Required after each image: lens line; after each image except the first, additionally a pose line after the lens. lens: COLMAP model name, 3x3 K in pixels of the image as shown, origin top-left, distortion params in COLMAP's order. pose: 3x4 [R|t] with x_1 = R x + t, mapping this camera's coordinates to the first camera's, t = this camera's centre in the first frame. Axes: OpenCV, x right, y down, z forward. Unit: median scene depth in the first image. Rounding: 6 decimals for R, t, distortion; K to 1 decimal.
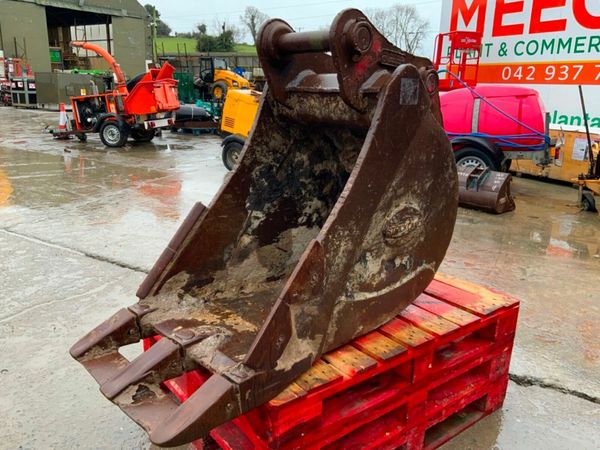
lens RADIAL K [[508.6, 0, 303.5], [0, 508.6, 225.0], [0, 0, 1]] dist [0.063410, -0.112306]
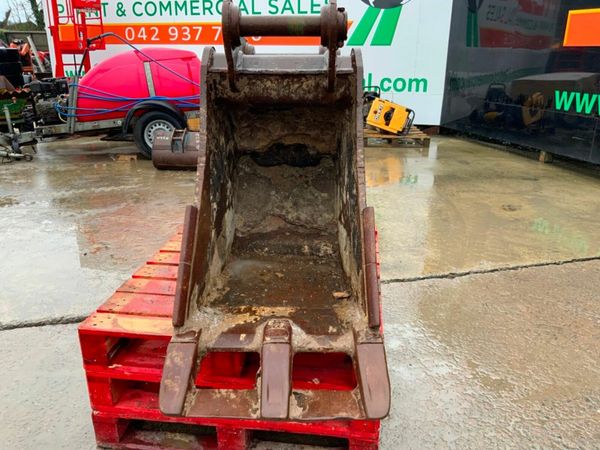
lens RADIAL K [[508.6, 0, 303.3], [0, 508.6, 221.6], [0, 0, 1]] dist [0.063410, -0.112306]
pose [[0.702451, -0.249478, 0.666576, -0.145451], [0.200898, 0.967971, 0.150571, -0.024187], [-0.682791, 0.028145, 0.730072, 0.044929]]
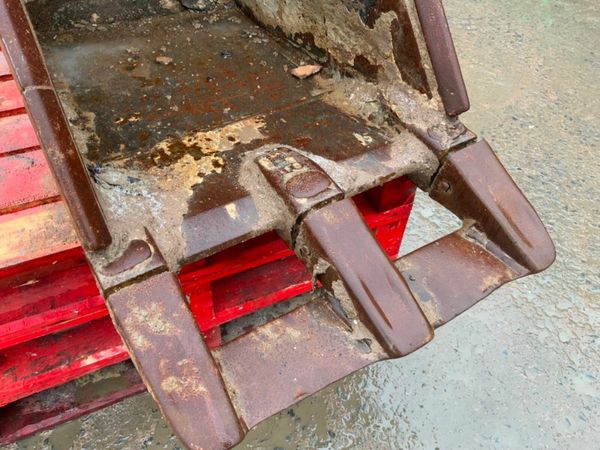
lens RADIAL K [[508.6, 0, 305.4], [0, 508.6, 229.2], [0, 0, 1]] dist [0.063410, -0.112306]
pose [[0.219217, -0.719167, 0.659350, -0.106222], [0.231350, 0.694830, 0.680947, -0.015674], [-0.947851, 0.003266, 0.318698, 0.155562]]
